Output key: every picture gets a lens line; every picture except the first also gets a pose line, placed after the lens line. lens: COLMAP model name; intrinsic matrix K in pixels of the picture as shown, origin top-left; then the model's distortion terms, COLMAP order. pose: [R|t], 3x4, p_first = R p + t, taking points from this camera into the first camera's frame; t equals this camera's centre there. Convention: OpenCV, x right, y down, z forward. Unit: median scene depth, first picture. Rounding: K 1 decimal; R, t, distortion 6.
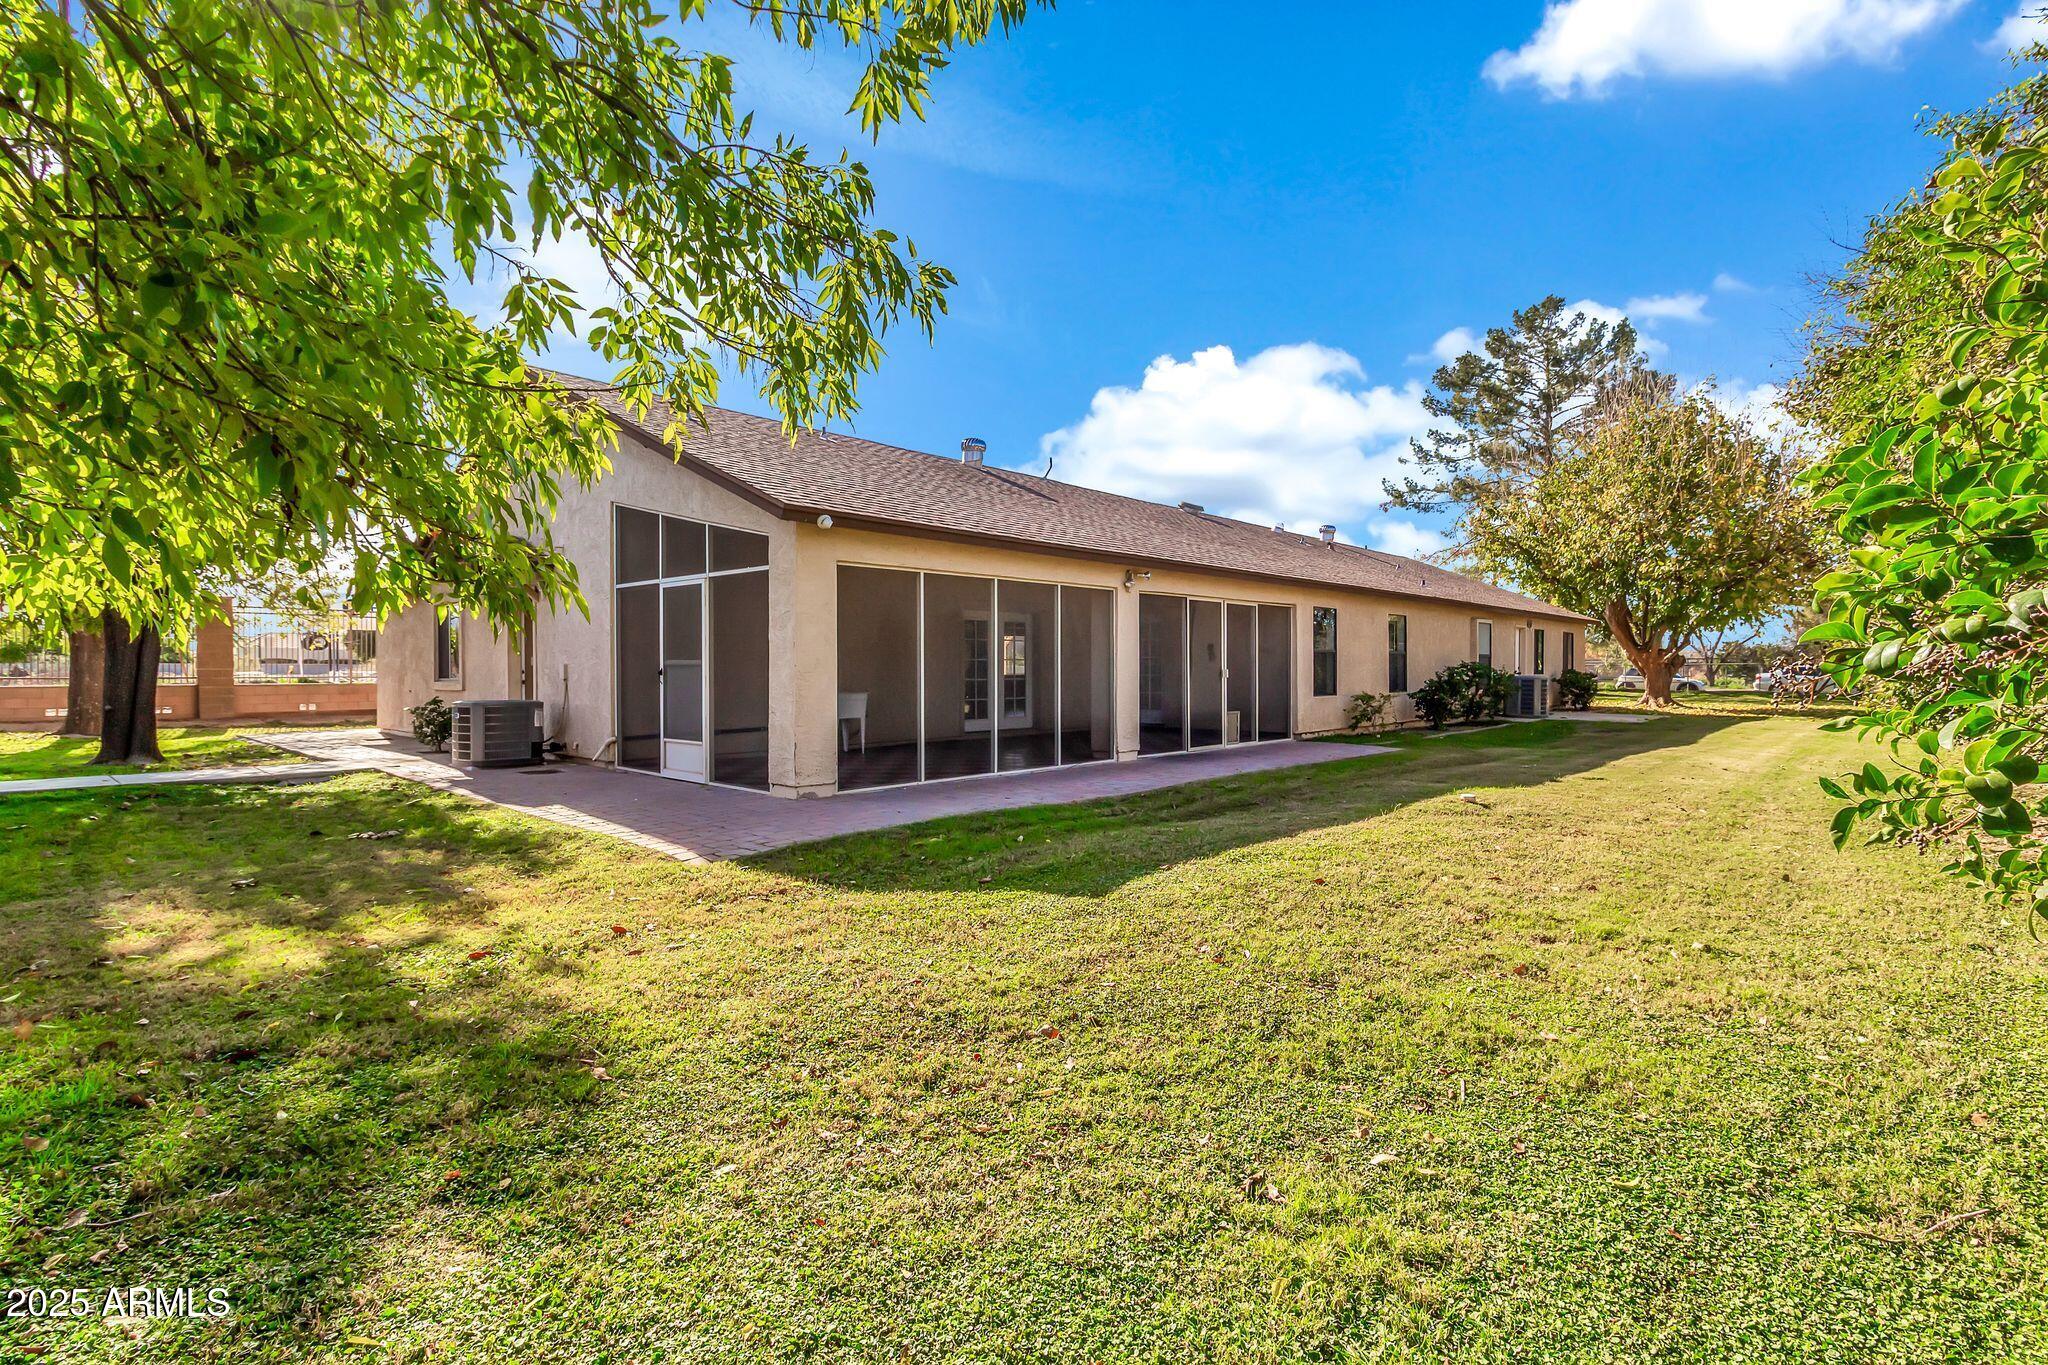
lens RADIAL K [[936.2, 0, 1024.0], [0, 936.2, 682.5], [0, 0, 1]] dist [0.000816, 0.000273]
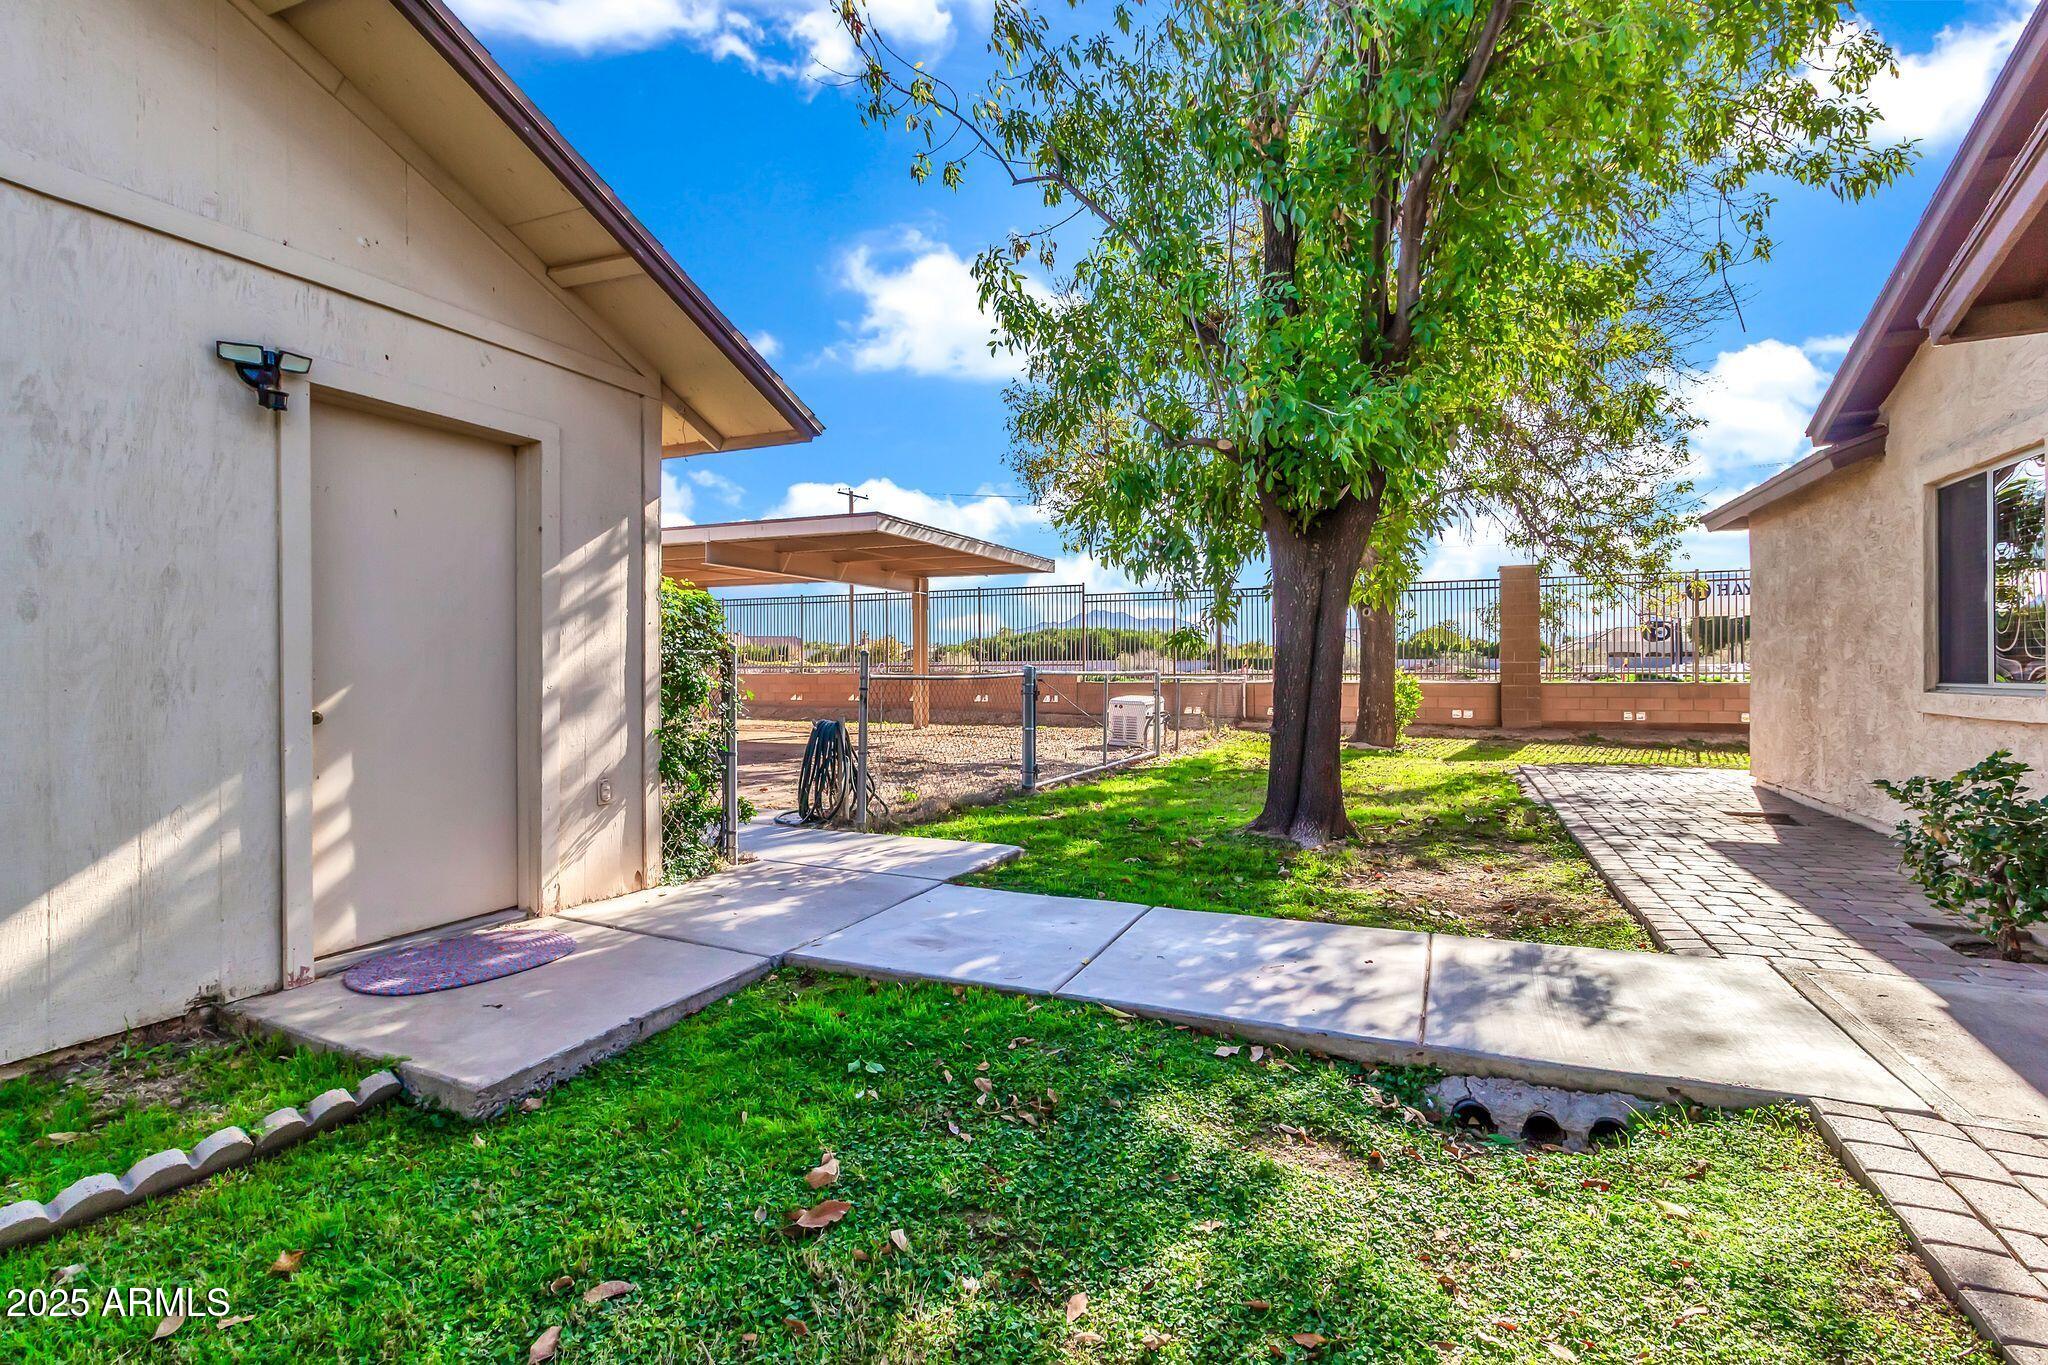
lens RADIAL K [[936.2, 0, 1024.0], [0, 936.2, 682.5], [0, 0, 1]] dist [0.000816, 0.000273]
pose [[0.320046, 0.009710, -0.947352, -0.264822], [-0.003292, 0.999953, 0.009137, -0.004456], [0.947396, 0.000195, 0.320063, 0.366628]]
